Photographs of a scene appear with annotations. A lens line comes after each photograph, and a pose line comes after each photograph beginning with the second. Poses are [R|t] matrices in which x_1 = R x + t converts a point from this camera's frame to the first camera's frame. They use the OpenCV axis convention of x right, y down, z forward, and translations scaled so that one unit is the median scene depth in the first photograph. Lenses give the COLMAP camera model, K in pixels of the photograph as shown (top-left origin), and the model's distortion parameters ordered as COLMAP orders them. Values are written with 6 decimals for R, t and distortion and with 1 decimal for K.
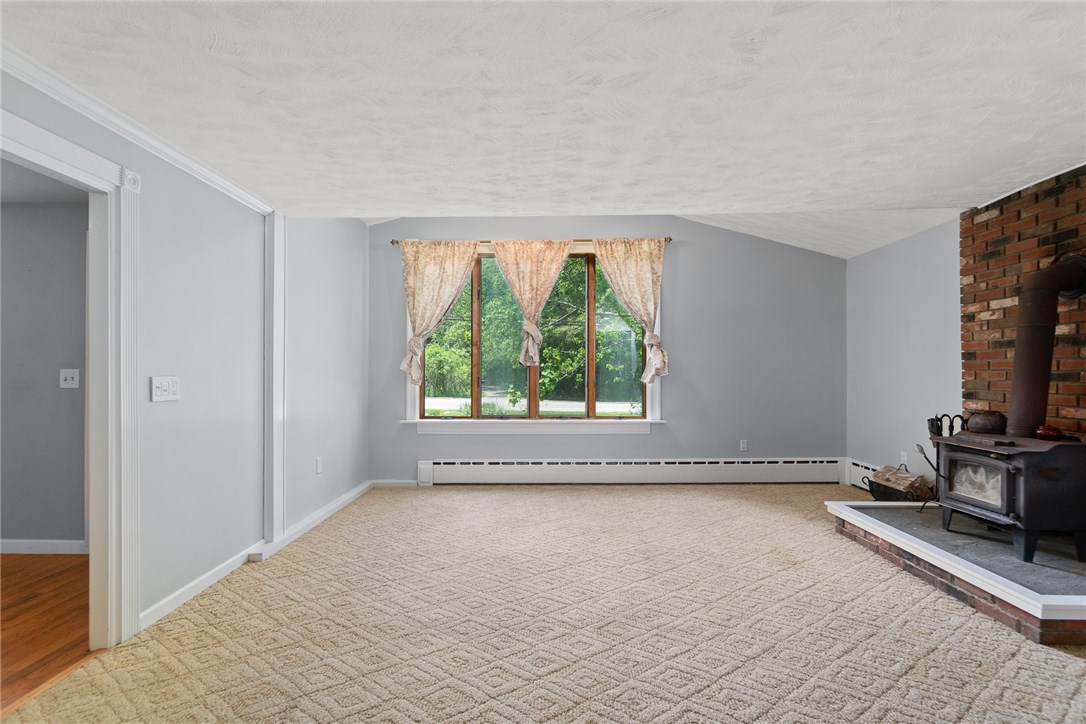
lens RADIAL K [[480.2, 0, 534.9], [0, 480.2, 371.7], [0, 0, 1]] dist [-0.001754, 0.000035]
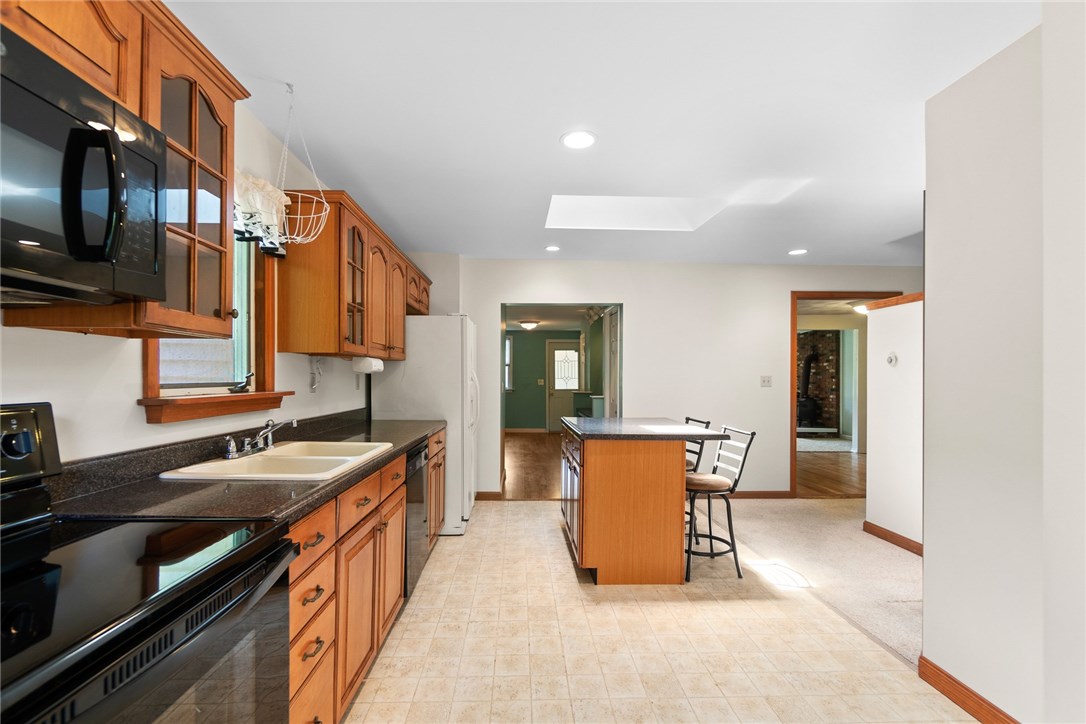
lens RADIAL K [[486.6, 0, 537.5], [0, 486.6, 380.5], [0, 0, 1]] dist [-0.001459, -0.000233]
pose [[0.998905, 0.002470, 0.046724, -1.046032], [-0.002728, 0.999981, 0.005453, -0.019989], [-0.046710, -0.005574, 0.998893, -2.252335]]
